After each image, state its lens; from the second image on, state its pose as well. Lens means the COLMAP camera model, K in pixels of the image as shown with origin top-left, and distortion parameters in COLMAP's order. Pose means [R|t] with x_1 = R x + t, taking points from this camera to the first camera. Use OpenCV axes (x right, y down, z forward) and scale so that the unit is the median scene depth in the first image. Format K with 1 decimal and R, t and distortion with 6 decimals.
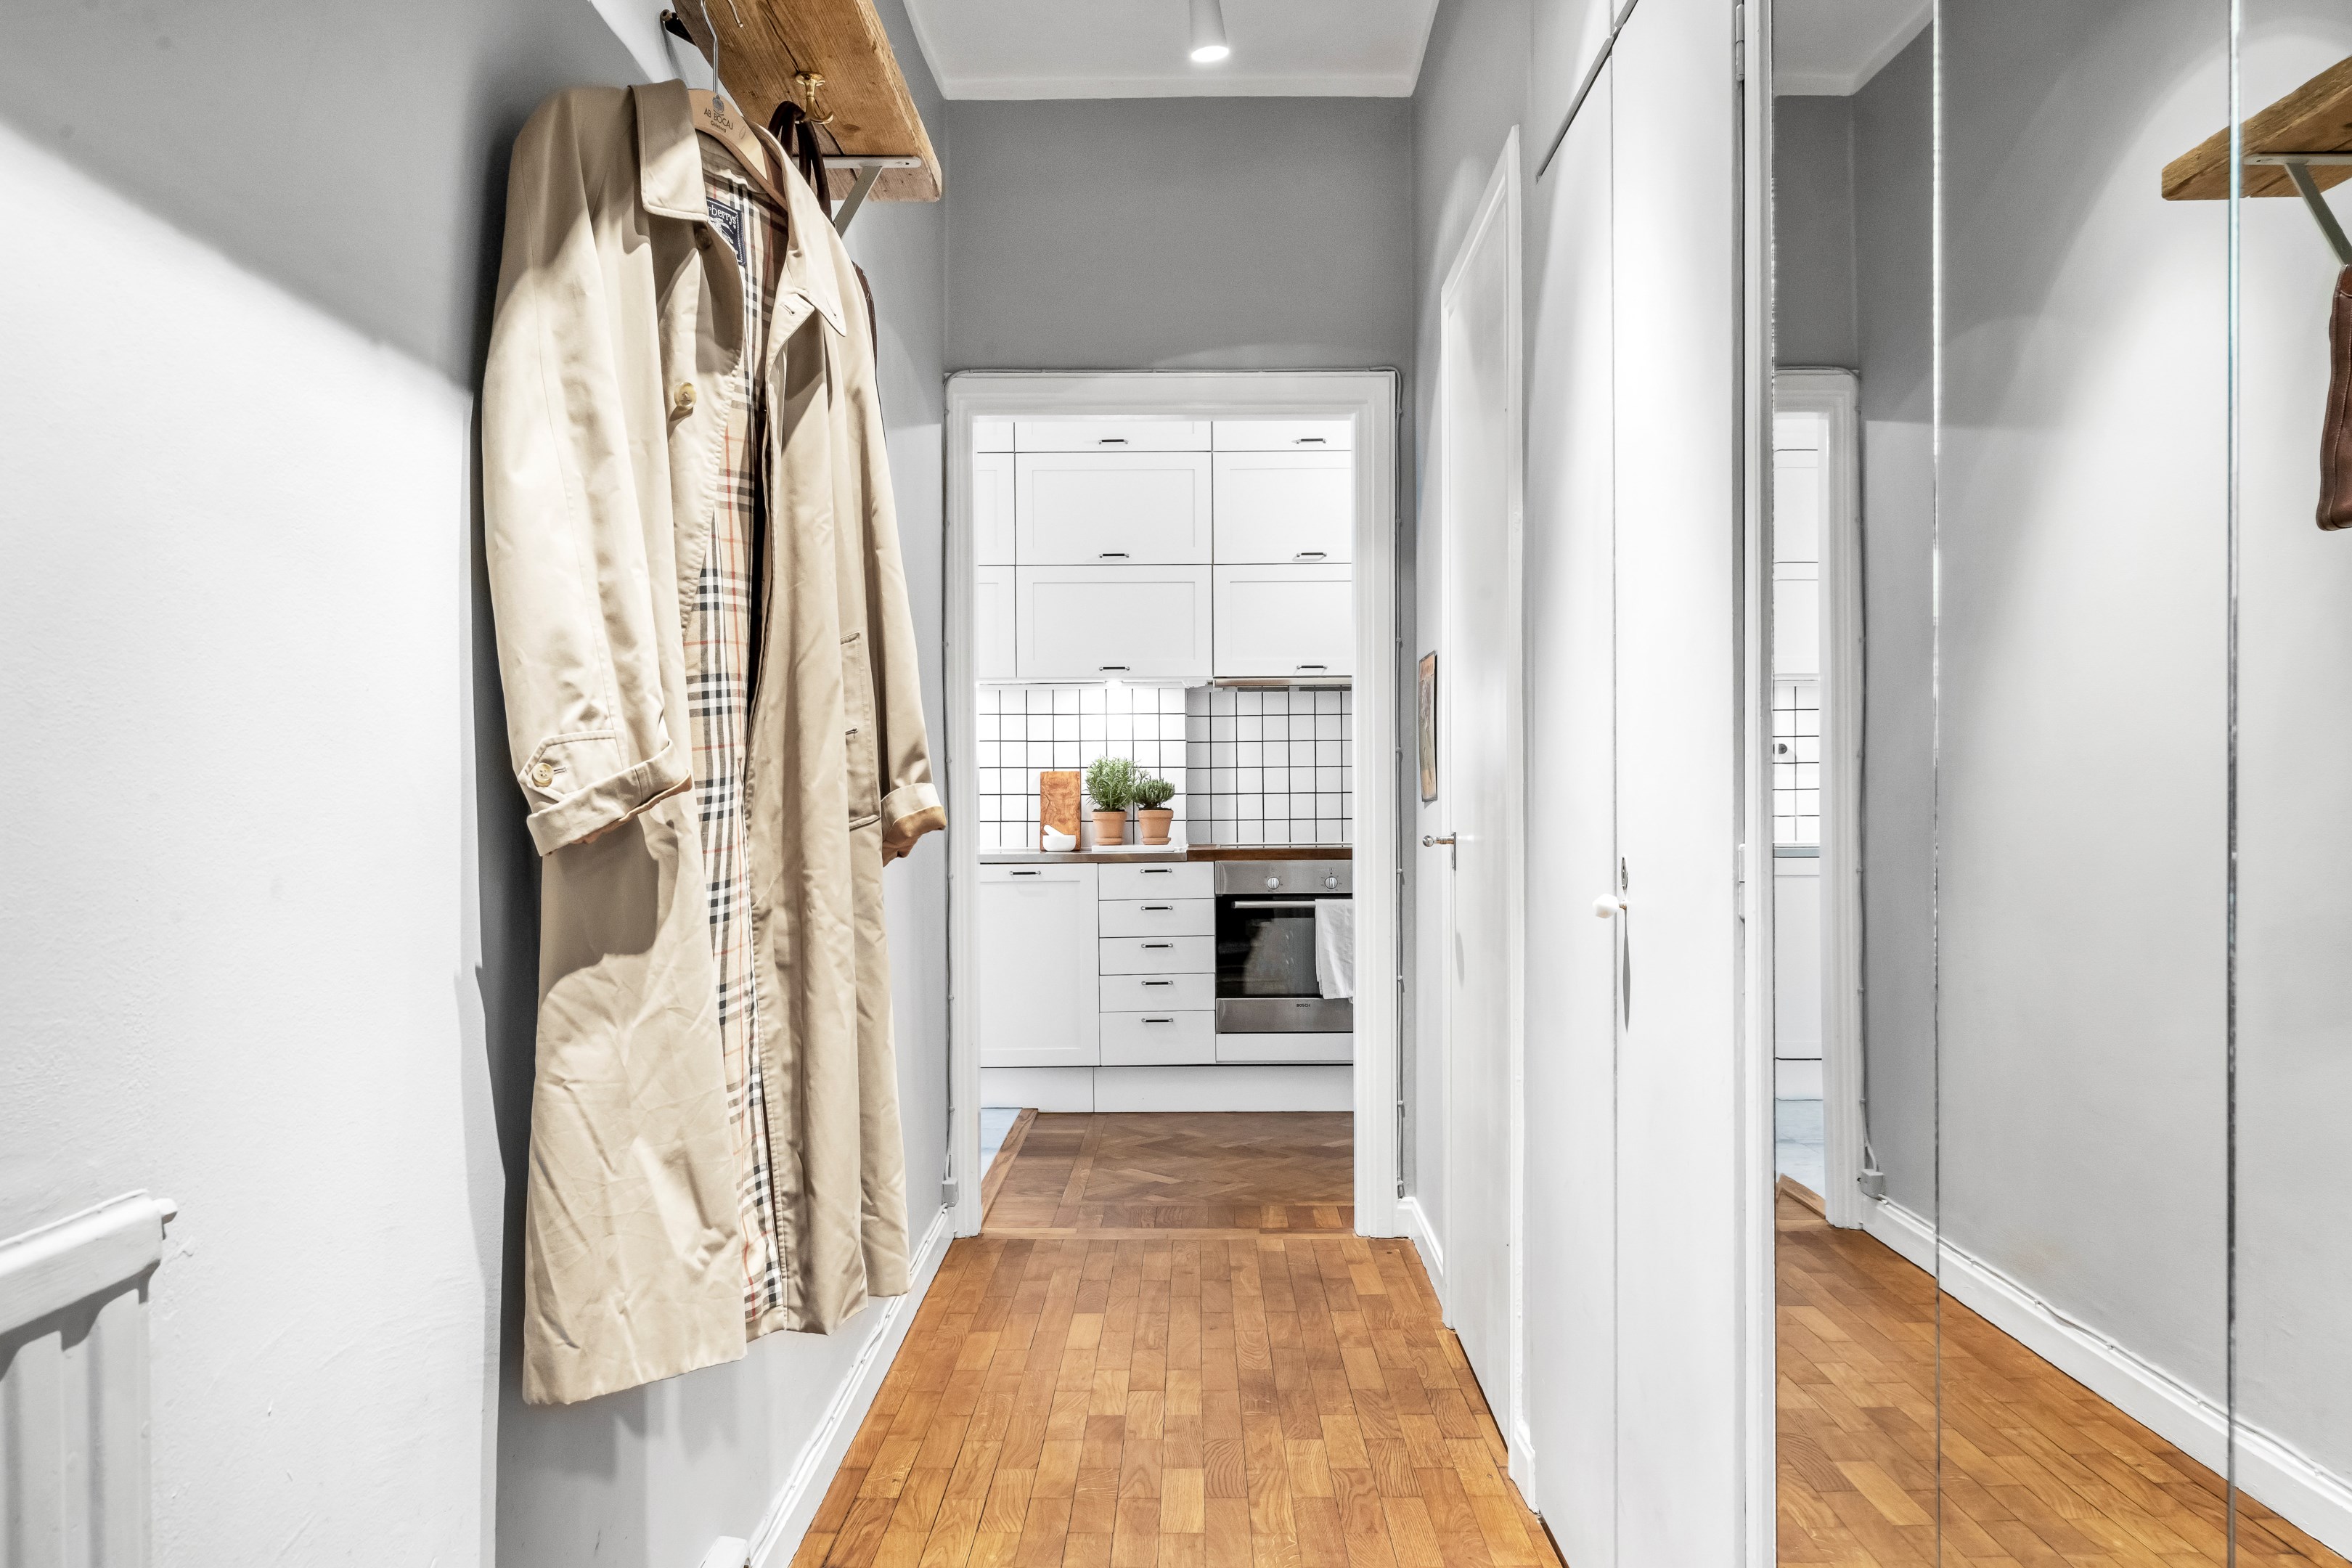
lens RADIAL K [[1772.2, 0, 1176.0], [0, 1772.2, 784.0], [0, 0, 1]] dist [0.000182, -0.000022]
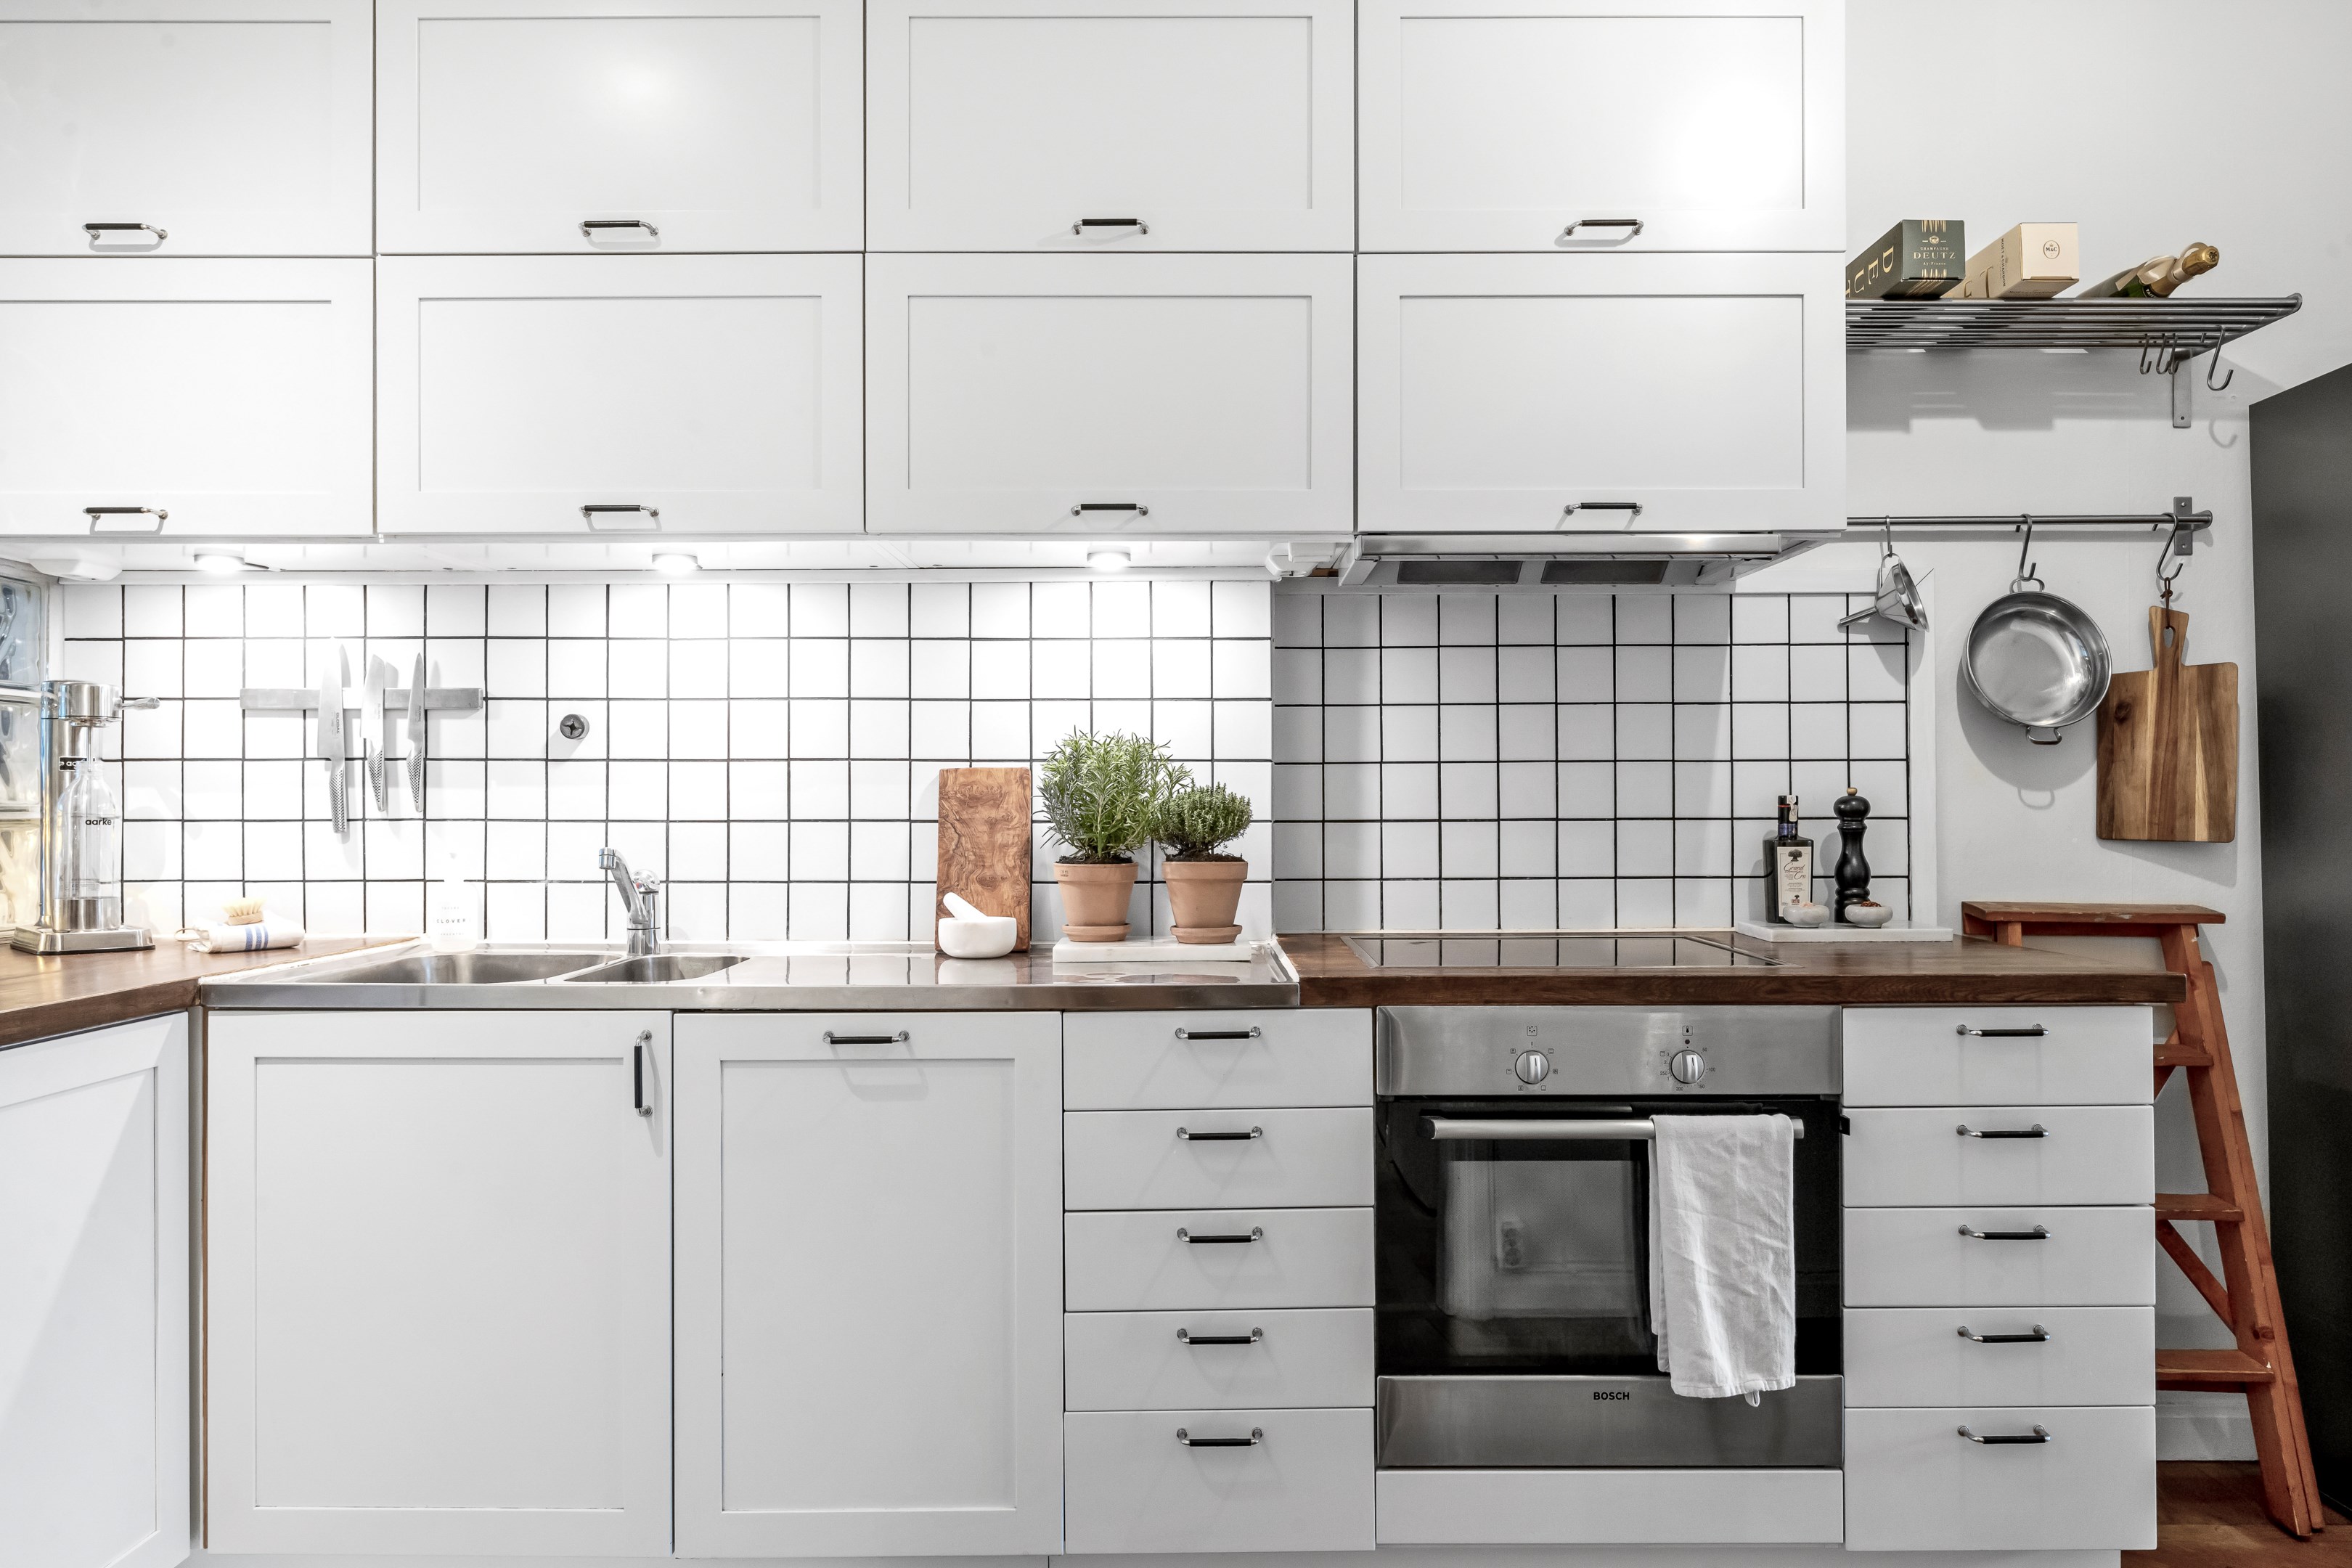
lens RADIAL K [[1641.3, 0, 1187.0], [0, 1641.3, 786.5], [0, 0, 1]] dist [0.002541, 0.002336]
pose [[0.999946, 0.005468, 0.008785, -0.019286], [-0.005408, 0.999962, -0.006805, -0.000147], [-0.008822, 0.006757, 0.999938, 0.604561]]
